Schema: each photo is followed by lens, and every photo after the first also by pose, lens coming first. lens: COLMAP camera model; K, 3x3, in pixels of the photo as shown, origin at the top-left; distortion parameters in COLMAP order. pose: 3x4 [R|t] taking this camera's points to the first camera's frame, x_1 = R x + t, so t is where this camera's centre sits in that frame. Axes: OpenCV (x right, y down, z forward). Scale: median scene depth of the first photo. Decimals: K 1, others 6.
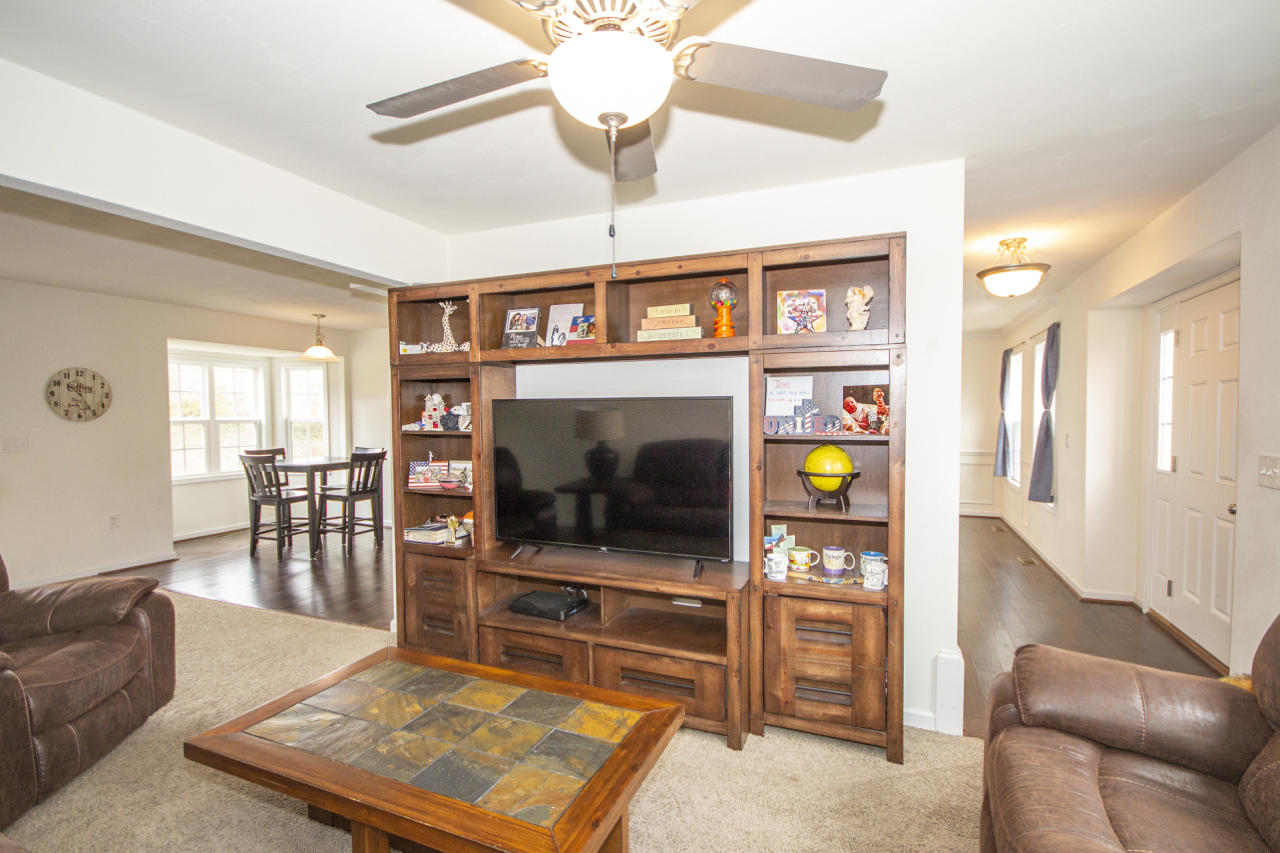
lens RADIAL K [[602.2, 0, 642.6], [0, 602.2, 433.3], [0, 0, 1]] dist [-0.000274, -0.002006]
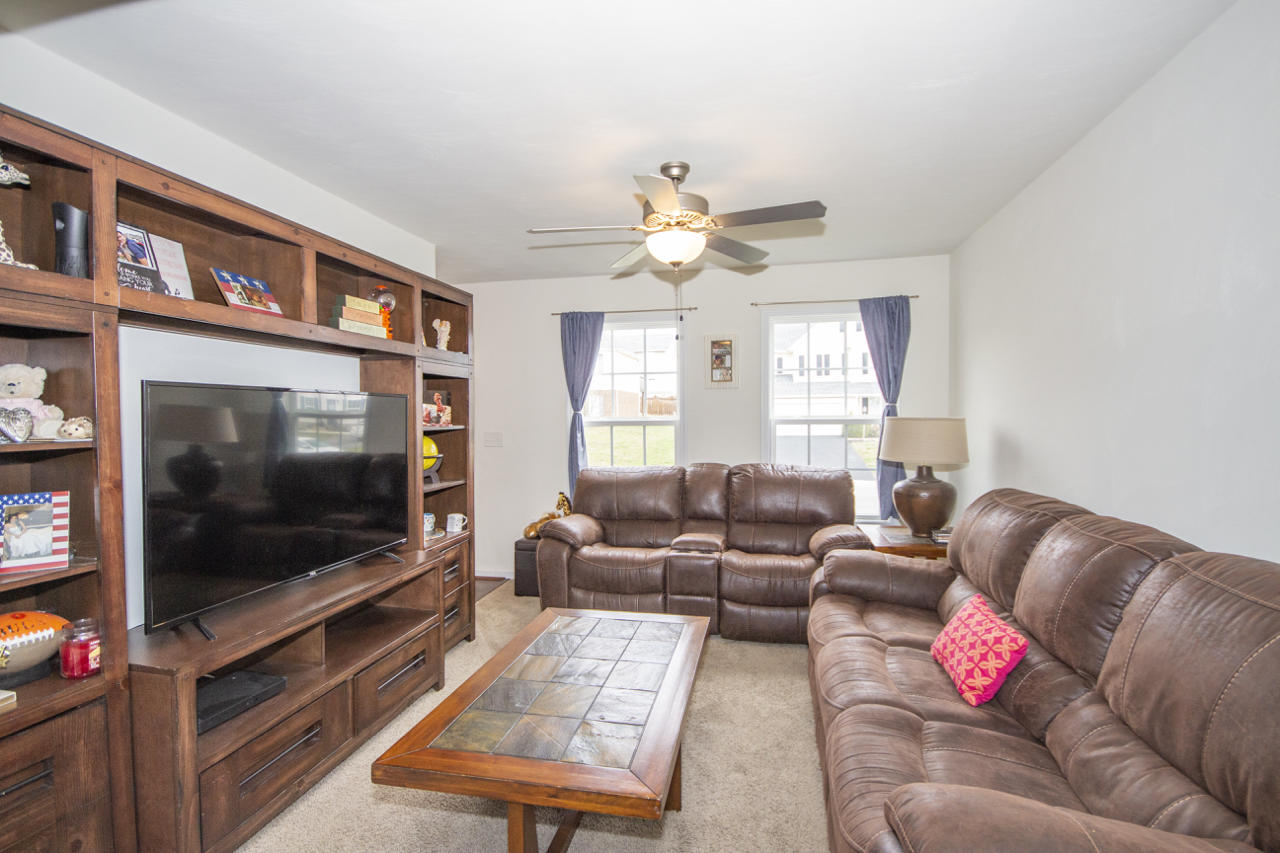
lens RADIAL K [[602.2, 0, 642.6], [0, 602.2, 433.3], [0, 0, 1]] dist [-0.000274, -0.002006]
pose [[-0.204982, -0.024050, 0.978470, -0.996155], [0.045192, 0.998399, 0.034008, -0.006661], [-0.977722, 0.051190, -0.203567, 0.751510]]
